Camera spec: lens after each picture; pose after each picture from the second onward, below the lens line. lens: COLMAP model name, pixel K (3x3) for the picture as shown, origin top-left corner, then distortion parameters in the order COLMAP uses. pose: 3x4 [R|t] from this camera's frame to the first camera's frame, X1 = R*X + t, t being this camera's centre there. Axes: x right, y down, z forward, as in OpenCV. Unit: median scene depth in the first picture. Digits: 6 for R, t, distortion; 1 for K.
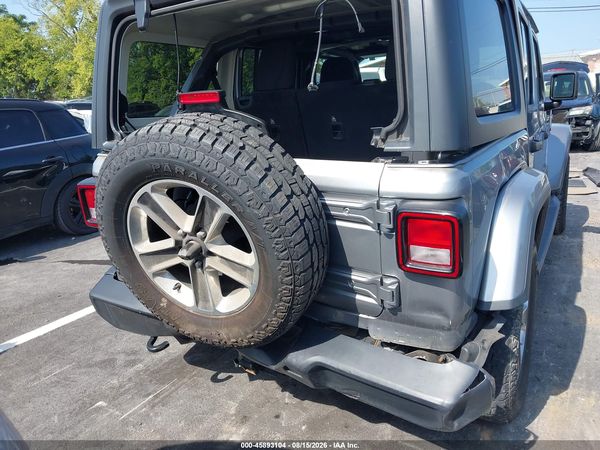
lens RADIAL K [[474.1, 0, 301.1], [0, 474.1, 208.6], [0, 0, 1]] dist [0.037523, -0.045724]
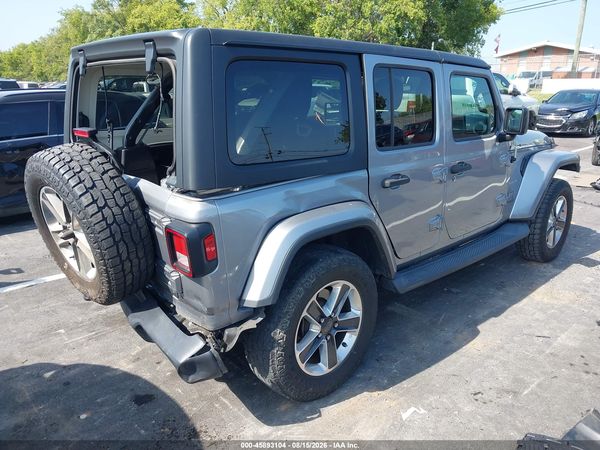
lens RADIAL K [[473.1, 0, 299.1], [0, 473.1, 208.3], [0, 0, 1]] dist [0.049572, -0.070908]
pose [[0.959381, 0.119082, -0.255750, 0.853091], [-0.110598, 0.992736, 0.047356, -0.145925], [0.259531, -0.017147, 0.965583, -0.264890]]
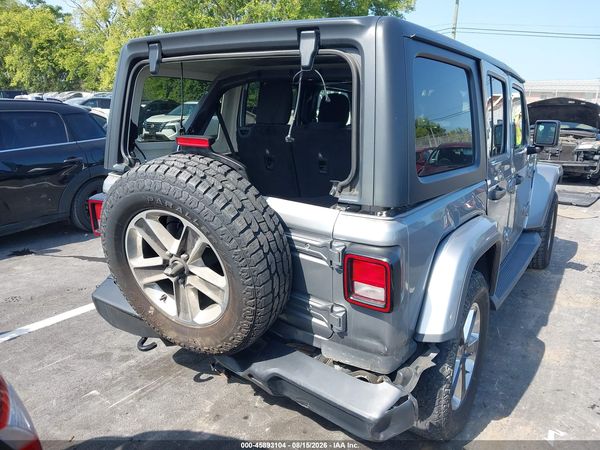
lens RADIAL K [[473.1, 0, 299.1], [0, 473.1, 208.3], [0, 0, 1]] dist [0.049572, -0.070908]
pose [[0.996562, 0.075132, -0.034915, 0.106773], [-0.075612, 0.997057, -0.012642, -0.072627], [0.033862, 0.015238, 0.999310, -0.178426]]
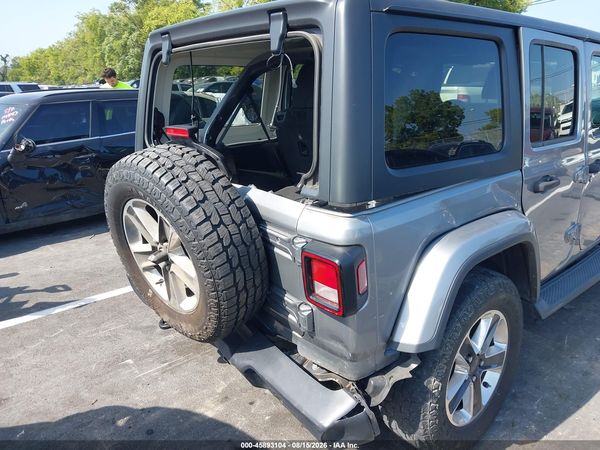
lens RADIAL K [[473.1, 0, 299.1], [0, 473.1, 208.3], [0, 0, 1]] dist [0.049572, -0.070908]
pose [[0.955046, 0.106162, -0.276796, 0.440996], [-0.095488, 0.994082, 0.051802, -0.133800], [0.280657, -0.023043, 0.959531, -0.072500]]
